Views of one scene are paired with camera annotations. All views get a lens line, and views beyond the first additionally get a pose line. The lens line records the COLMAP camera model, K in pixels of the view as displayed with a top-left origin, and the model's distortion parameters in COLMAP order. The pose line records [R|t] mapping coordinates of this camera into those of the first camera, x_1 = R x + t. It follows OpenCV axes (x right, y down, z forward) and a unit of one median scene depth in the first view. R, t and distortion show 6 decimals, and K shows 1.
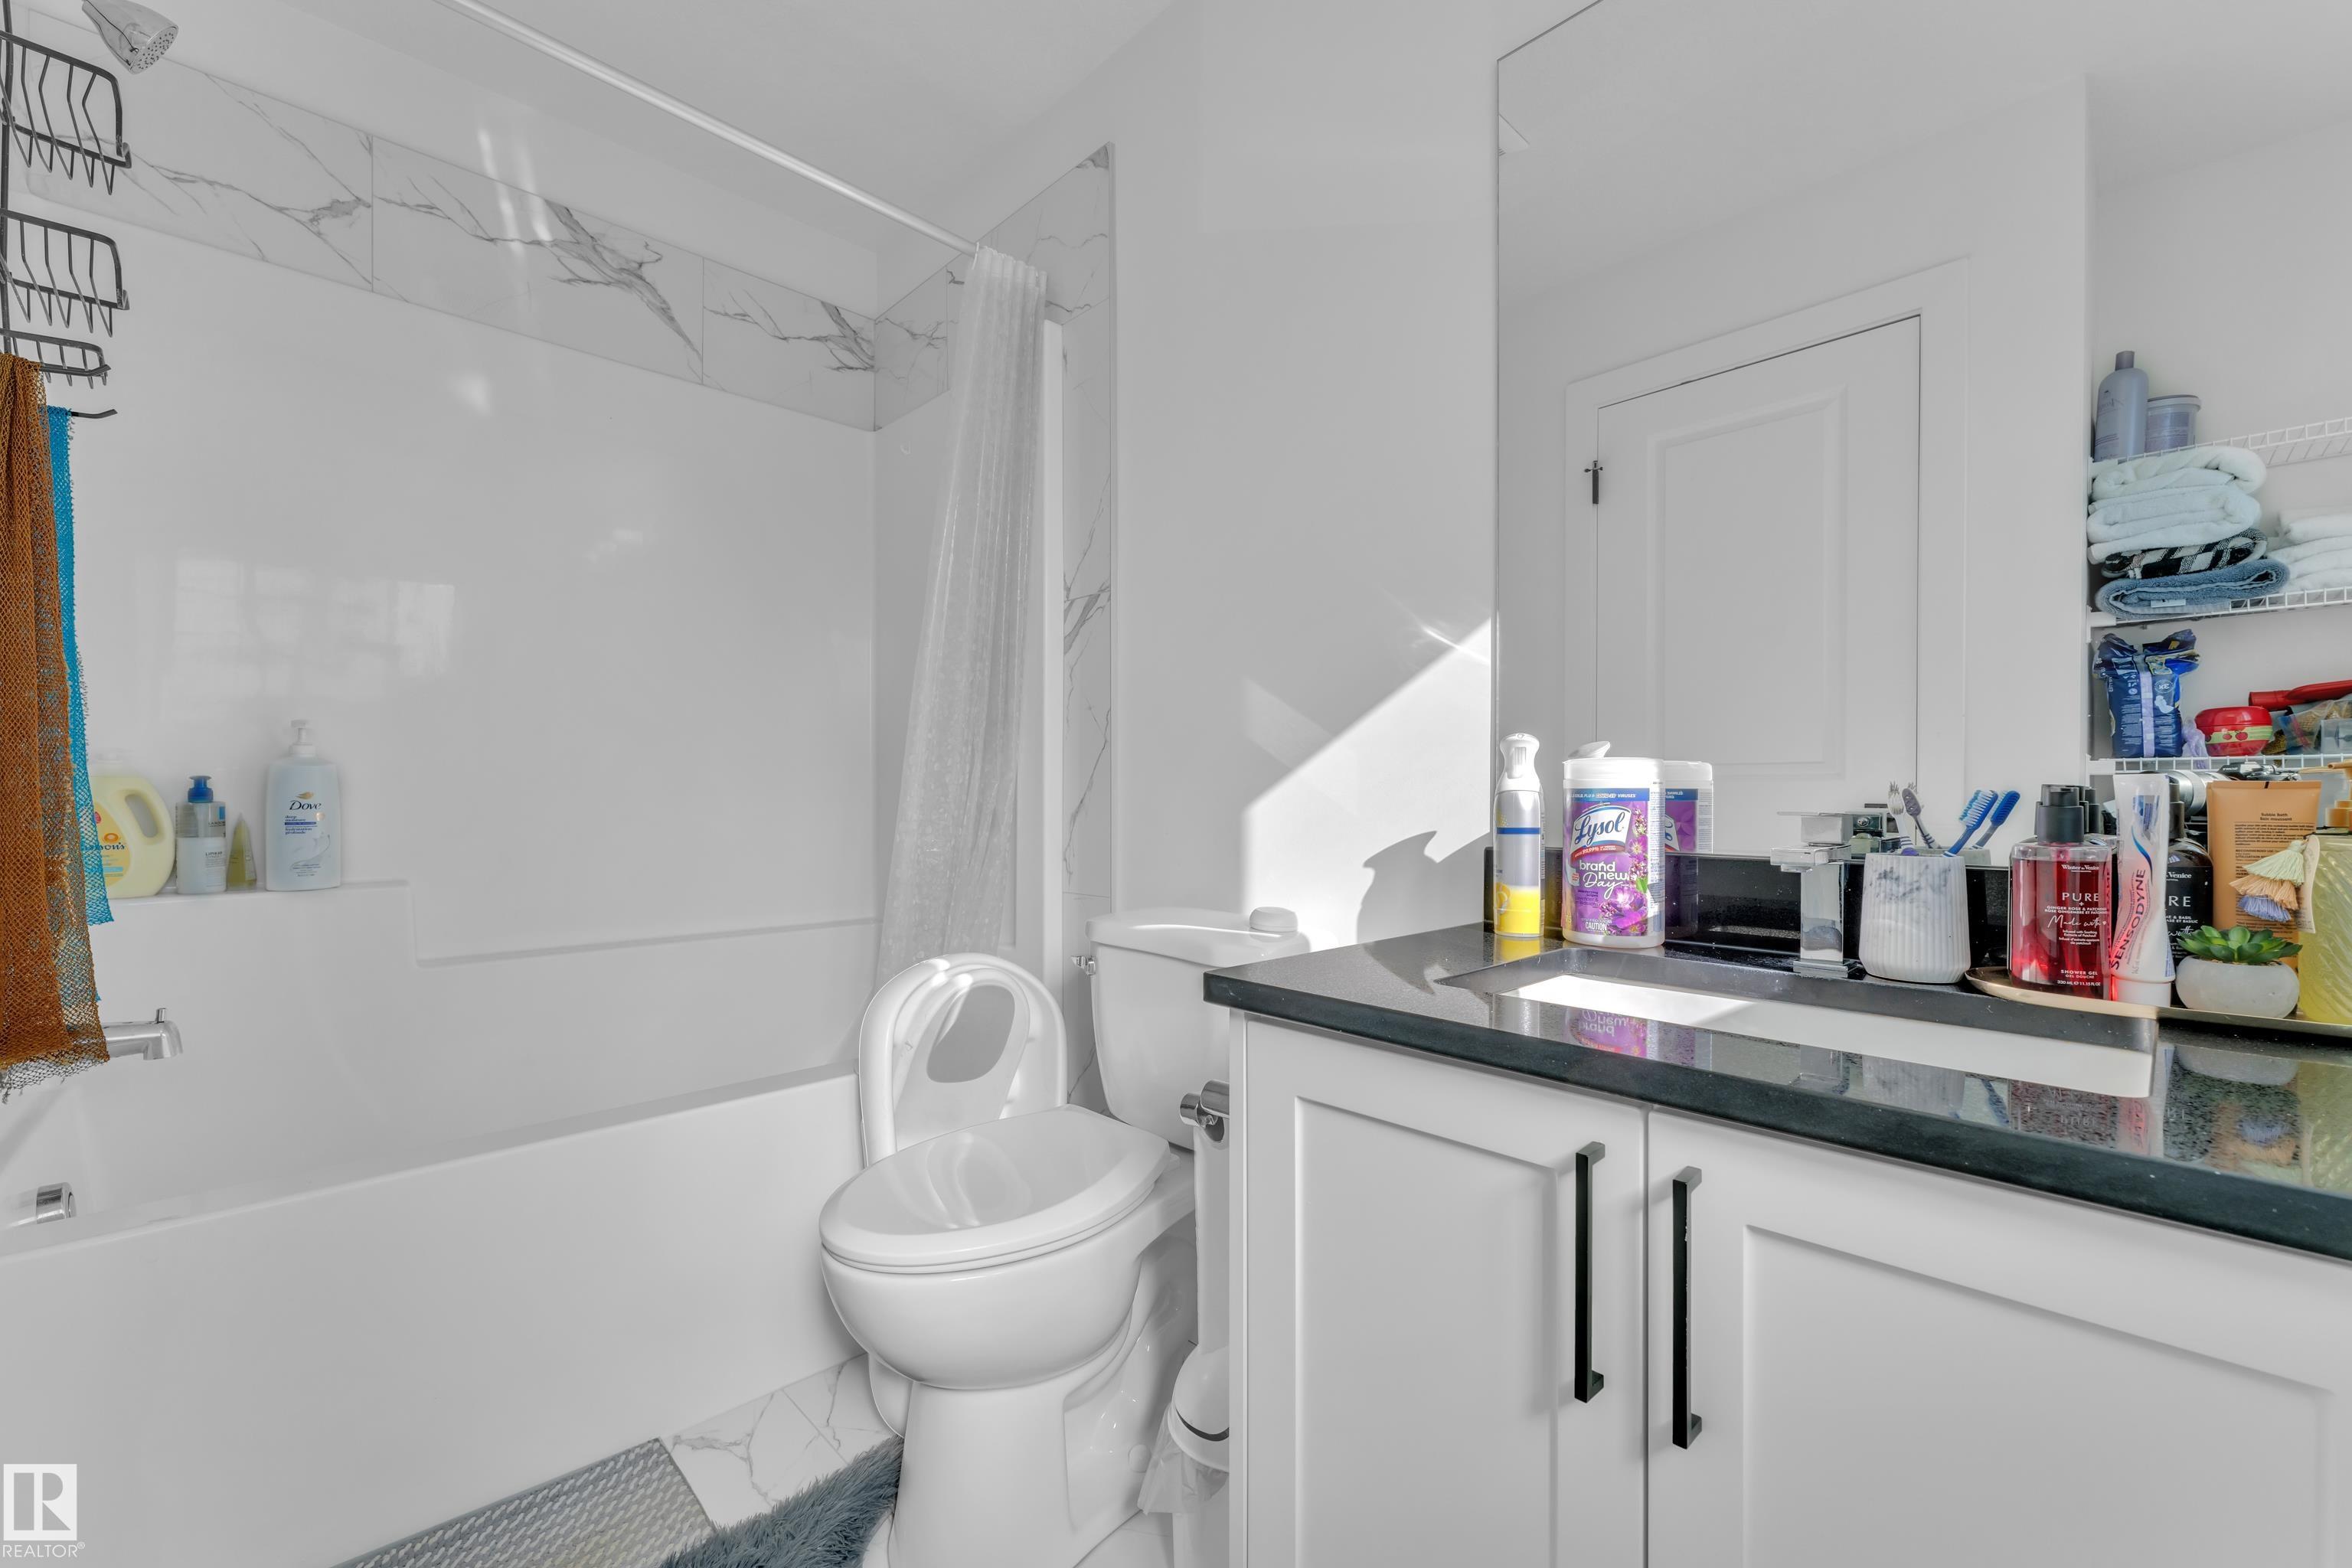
lens RADIAL K [[946.5, 0, 1172.2], [0, 946.5, 785.4], [0, 0, 1]] dist [0.001238, 0.000211]
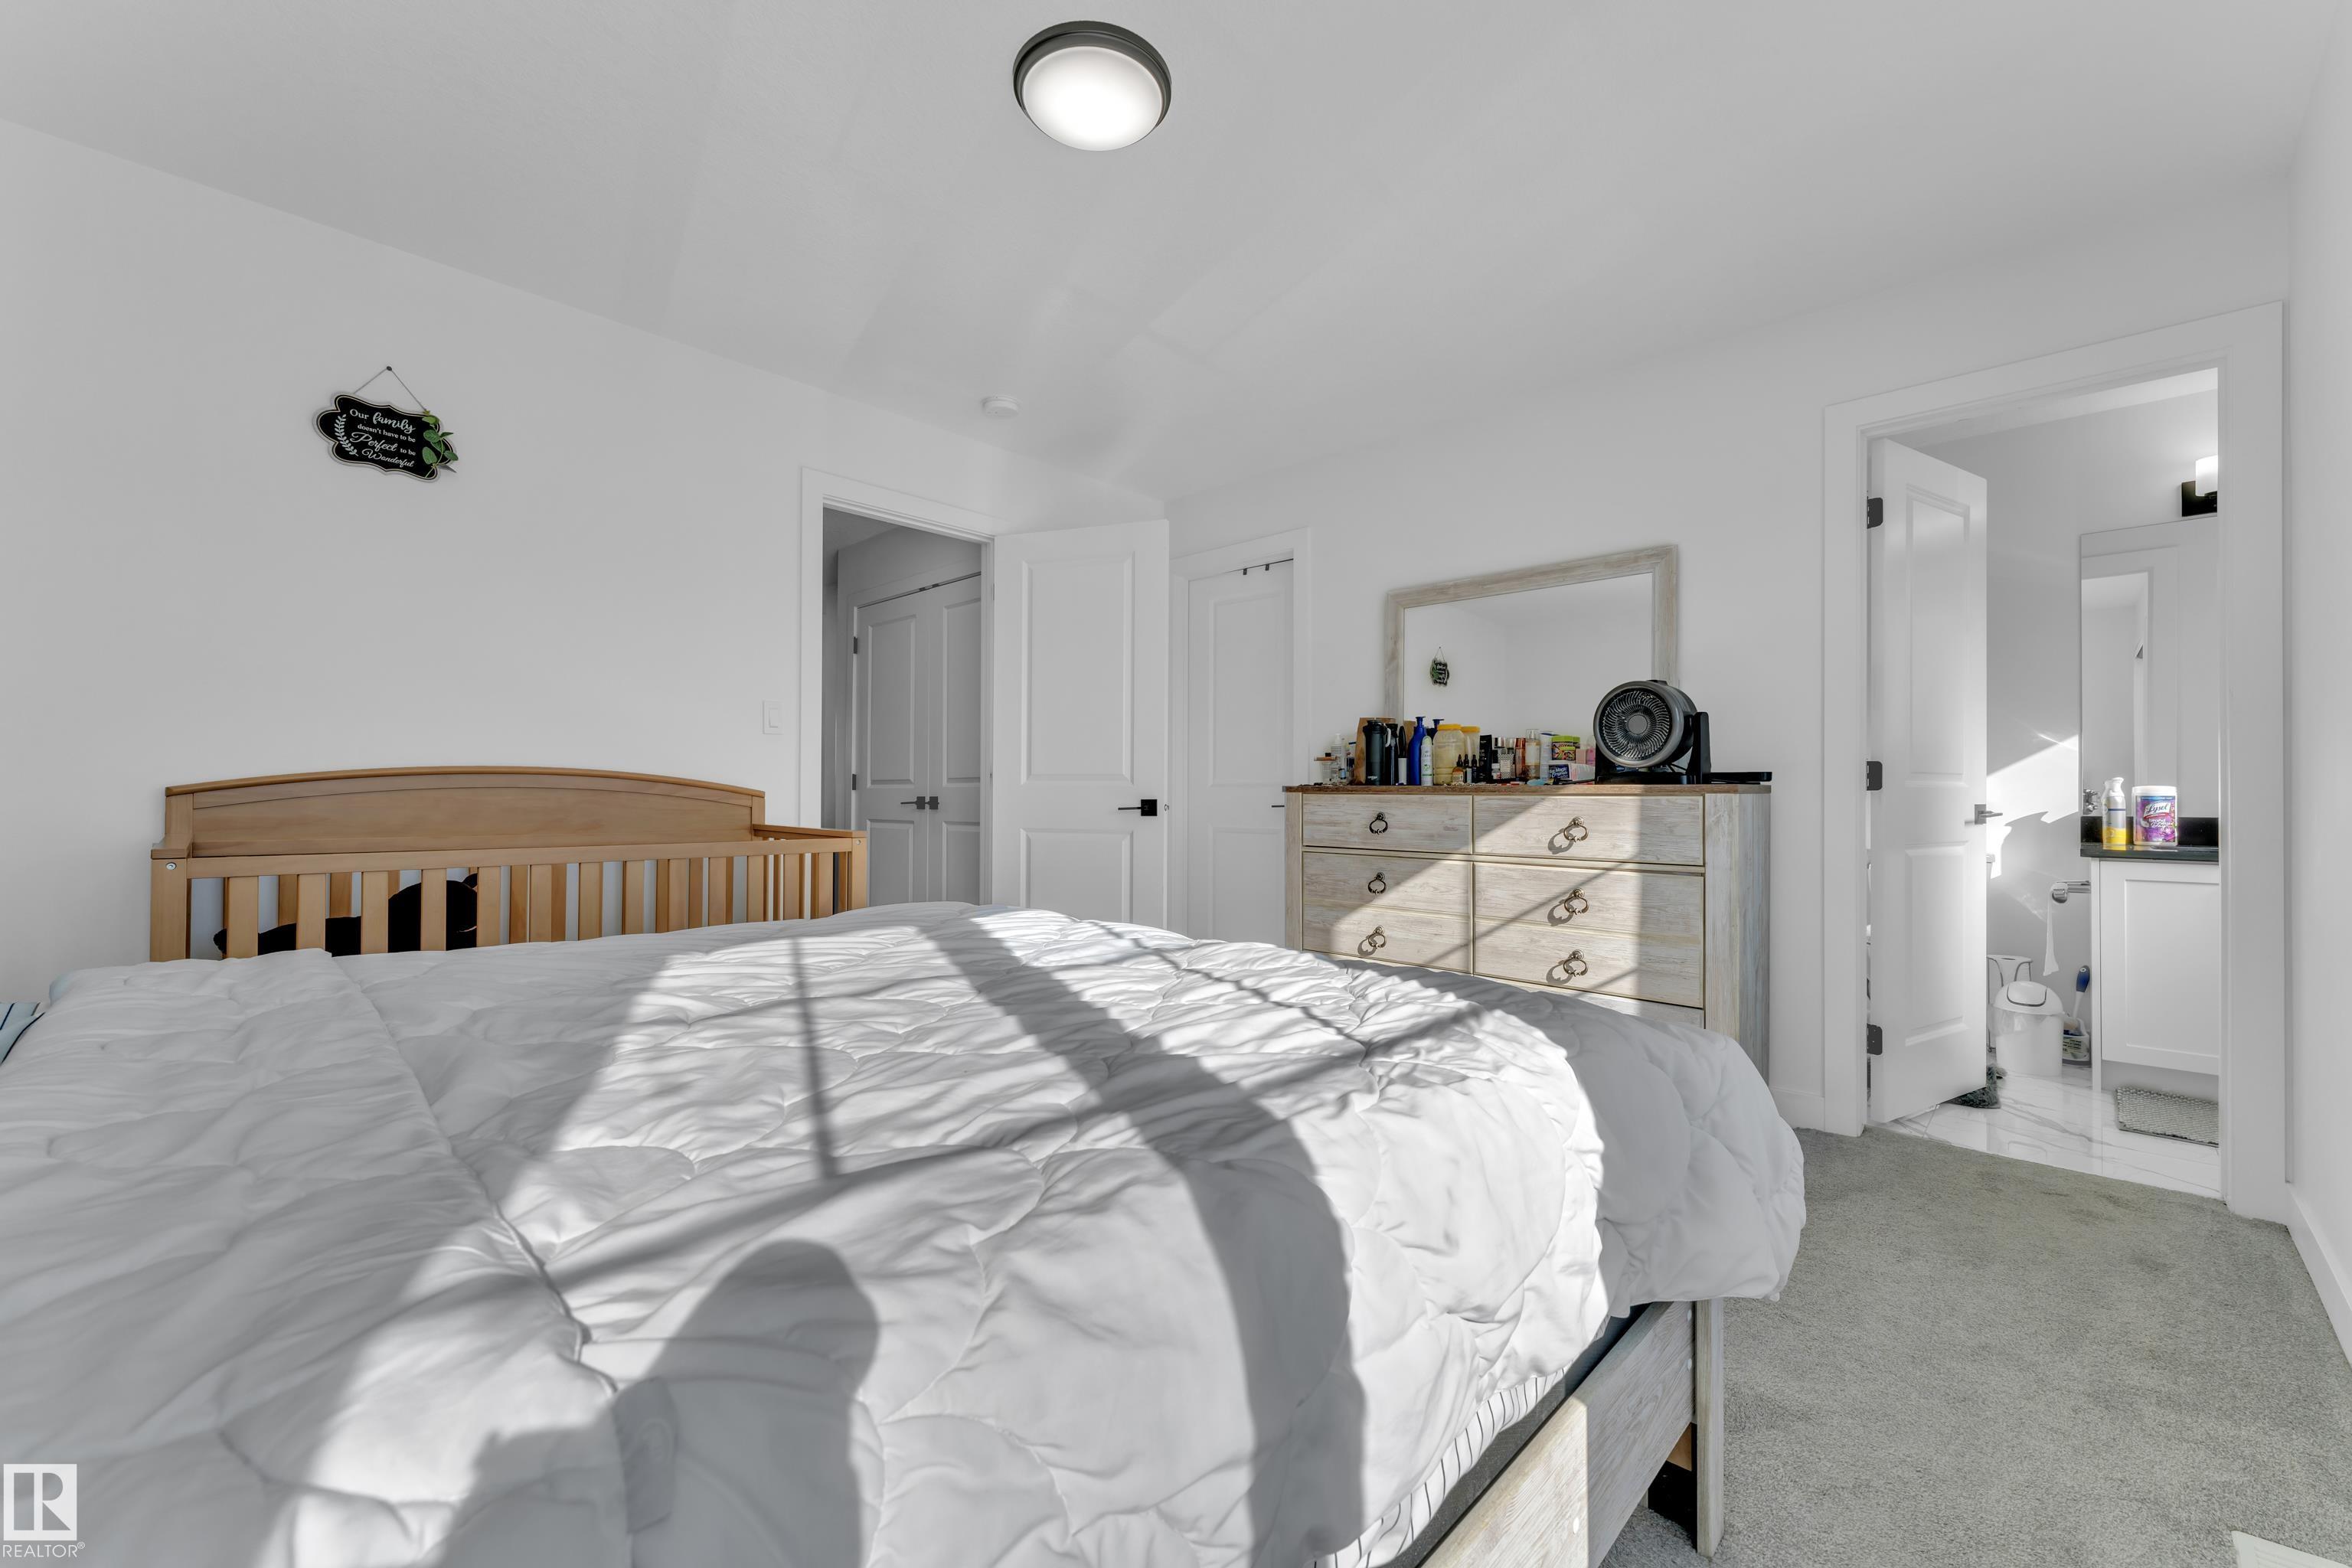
lens RADIAL K [[946.5, 0, 1179.7], [0, 946.5, 785.1], [0, 0, 1]] dist [0.001238, 0.000211]
pose [[0.999481, 0.001242, 0.032180, -2.698646], [-0.001027, 0.999977, -0.006697, -0.007376], [-0.032188, 0.006660, 0.999460, -1.905102]]
